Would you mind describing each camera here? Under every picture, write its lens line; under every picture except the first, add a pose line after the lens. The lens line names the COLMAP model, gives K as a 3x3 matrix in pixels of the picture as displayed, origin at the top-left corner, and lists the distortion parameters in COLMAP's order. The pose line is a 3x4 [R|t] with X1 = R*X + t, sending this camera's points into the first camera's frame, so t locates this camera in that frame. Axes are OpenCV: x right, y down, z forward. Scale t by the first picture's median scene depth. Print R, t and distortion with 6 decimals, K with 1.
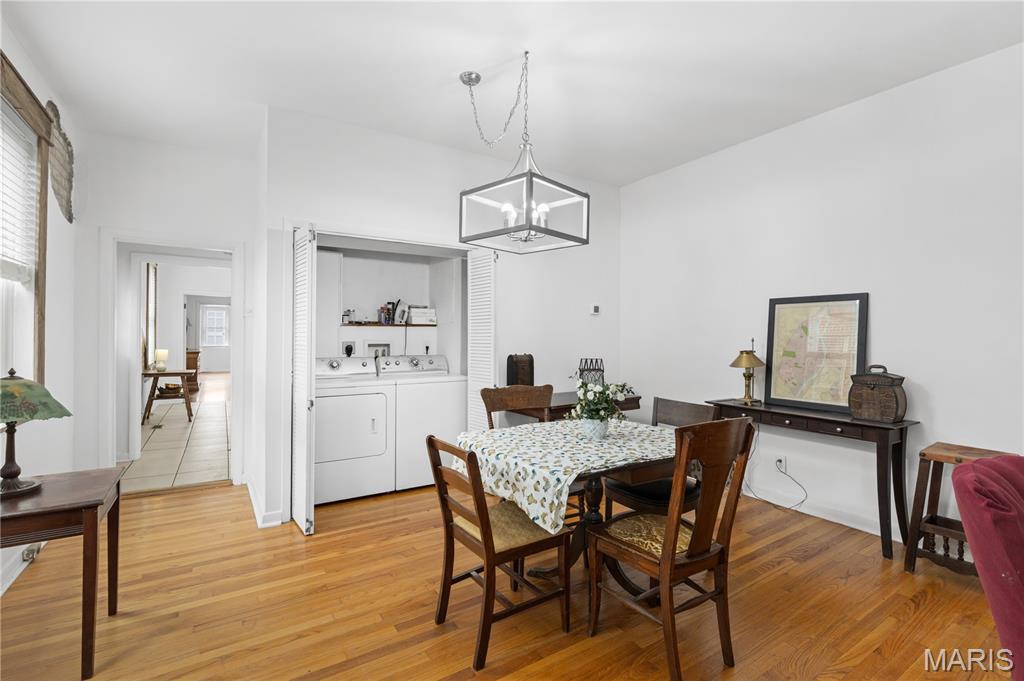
lens RADIAL K [[480.8, 0, 501.3], [0, 480.8, 330.6], [0, 0, 1]] dist [0.003378, 0.000138]
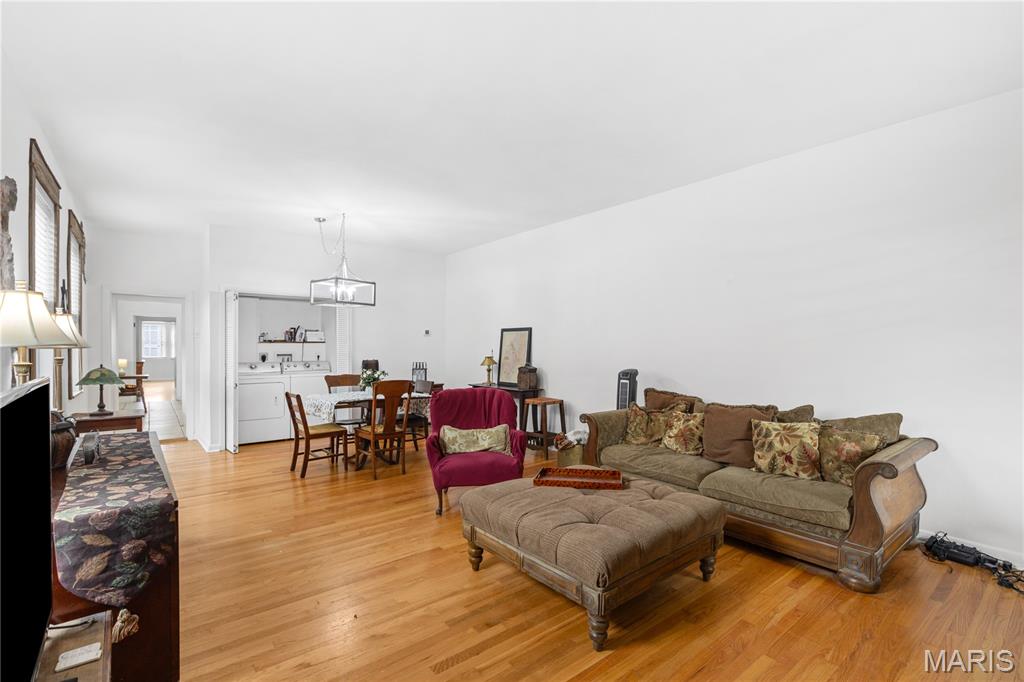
lens RADIAL K [[457.1, 0, 514.4], [0, 457.1, 348.5], [0, 0, 1]] dist [0.001355, 0.000240]
pose [[0.989422, -0.003461, 0.145023, 0.351411], [0.001212, 0.999878, 0.015596, -0.016945], [-0.145059, -0.015255, 0.989305, -0.767846]]
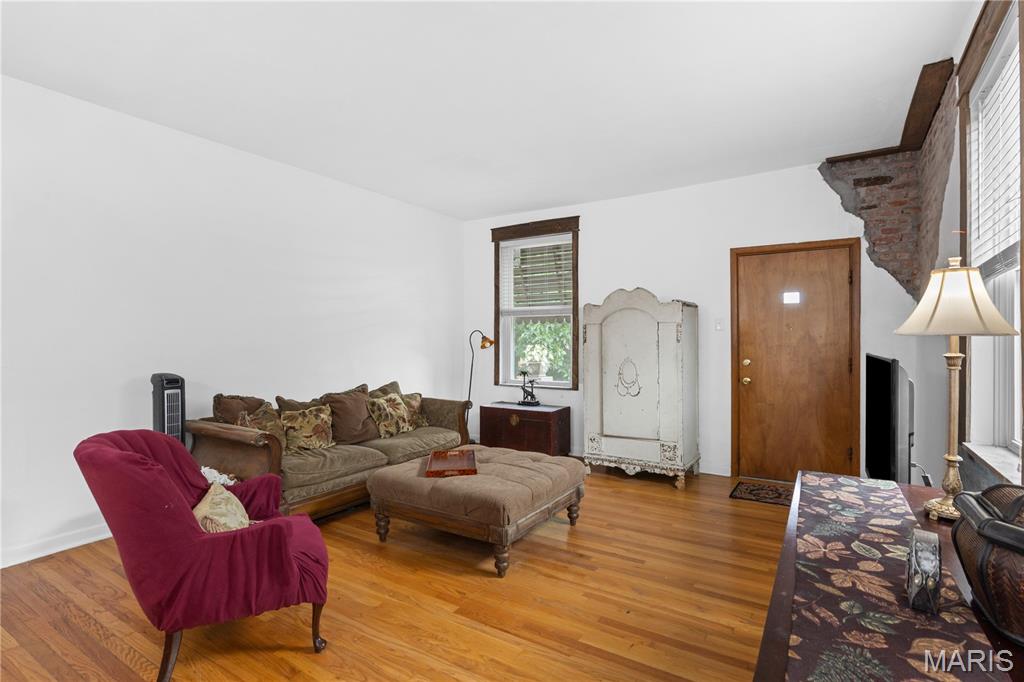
lens RADIAL K [[506.0, 0, 512.9], [0, 506.0, 345.6], [0, 0, 1]] dist [0.000804, 0.000947]
pose [[-0.444062, -0.010171, 0.895938, -0.273164], [-0.005336, 0.999948, 0.008707, -0.004100], [-0.895980, -0.000915, -0.444093, 0.257519]]
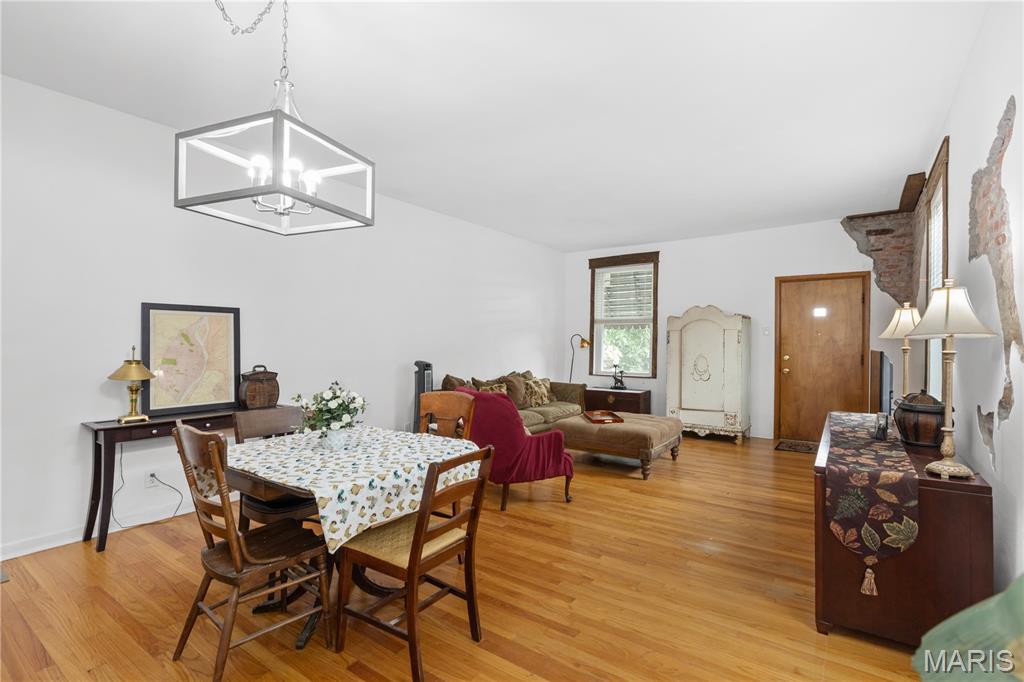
lens RADIAL K [[472.6, 0, 515.7], [0, 472.6, 351.9], [0, 0, 1]] dist [0.002123, -0.000120]
pose [[-0.395263, -0.020821, 0.918332, -0.552804], [-0.010342, 0.999781, 0.018216, 0.003784], [-0.918510, -0.002297, -0.395391, 0.706536]]
